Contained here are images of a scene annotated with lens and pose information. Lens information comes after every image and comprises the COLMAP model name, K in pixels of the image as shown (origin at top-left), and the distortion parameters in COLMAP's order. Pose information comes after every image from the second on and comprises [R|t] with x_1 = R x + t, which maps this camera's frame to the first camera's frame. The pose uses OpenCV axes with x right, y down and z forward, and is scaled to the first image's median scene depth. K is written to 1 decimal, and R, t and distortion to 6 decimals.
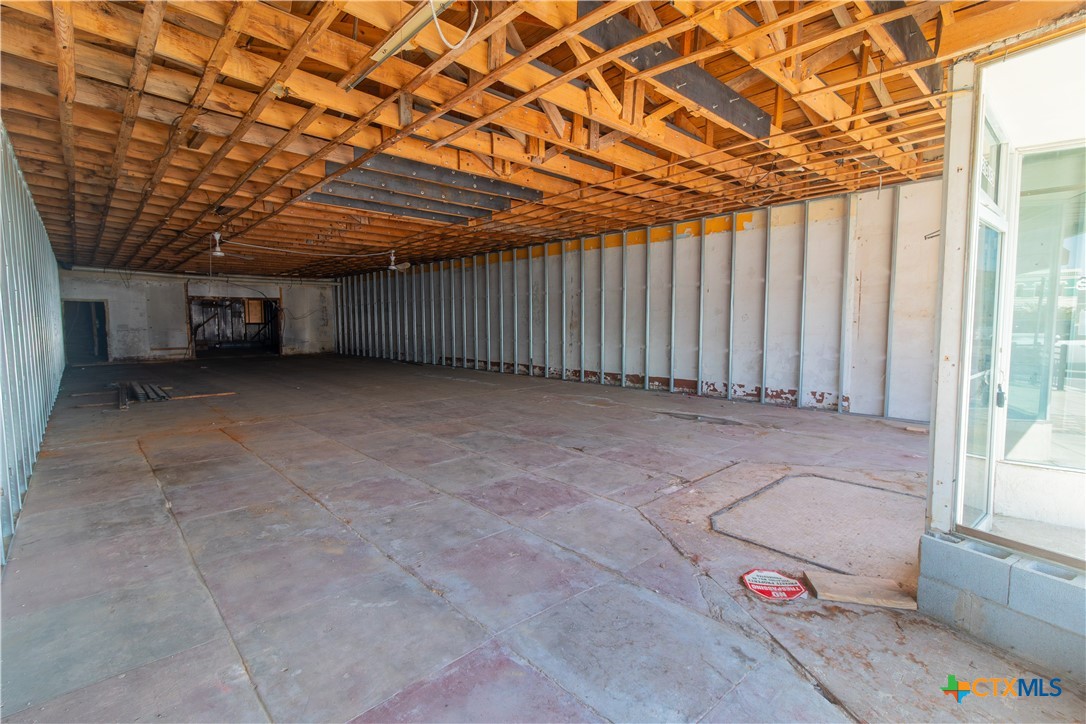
lens RADIAL K [[505.2, 0, 543.0], [0, 505.2, 362.0], [0, 0, 1]] dist [-0.002861, -0.000158]
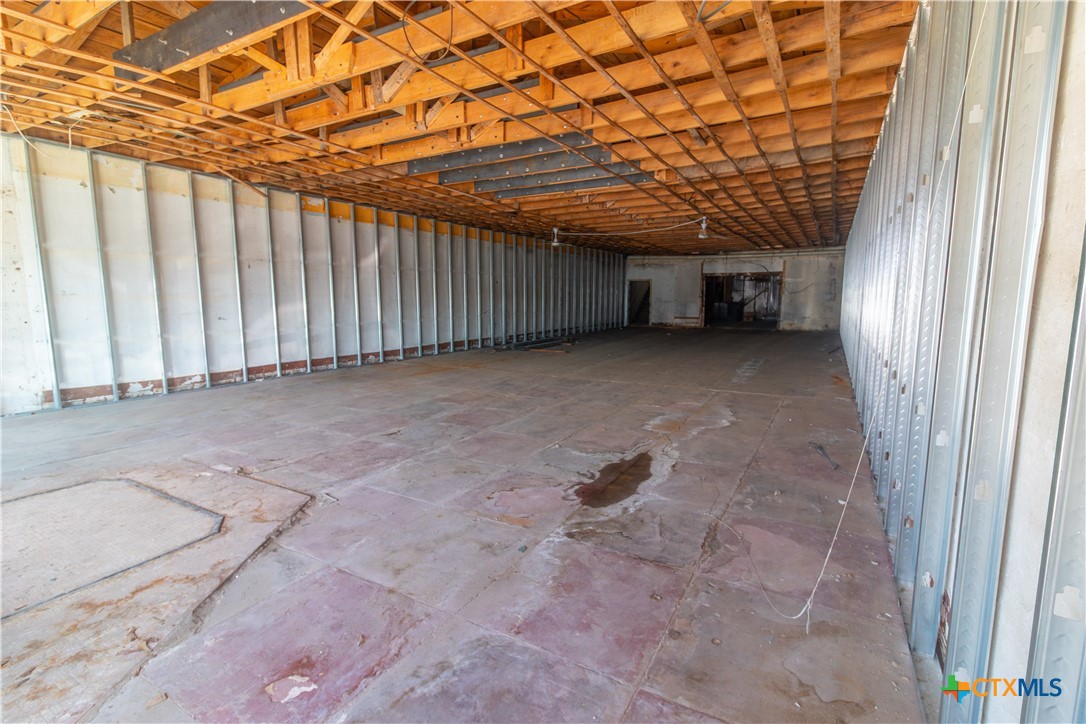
lens RADIAL K [[500.2, 0, 543.0], [0, 500.2, 362.0], [0, 0, 1]] dist [0.000978, 0.000285]
pose [[0.298487, 0.128529, -0.945720, 1.240254], [-0.077585, 0.990879, 0.110179, -0.104375], [0.951255, 0.040487, 0.305737, 1.181919]]
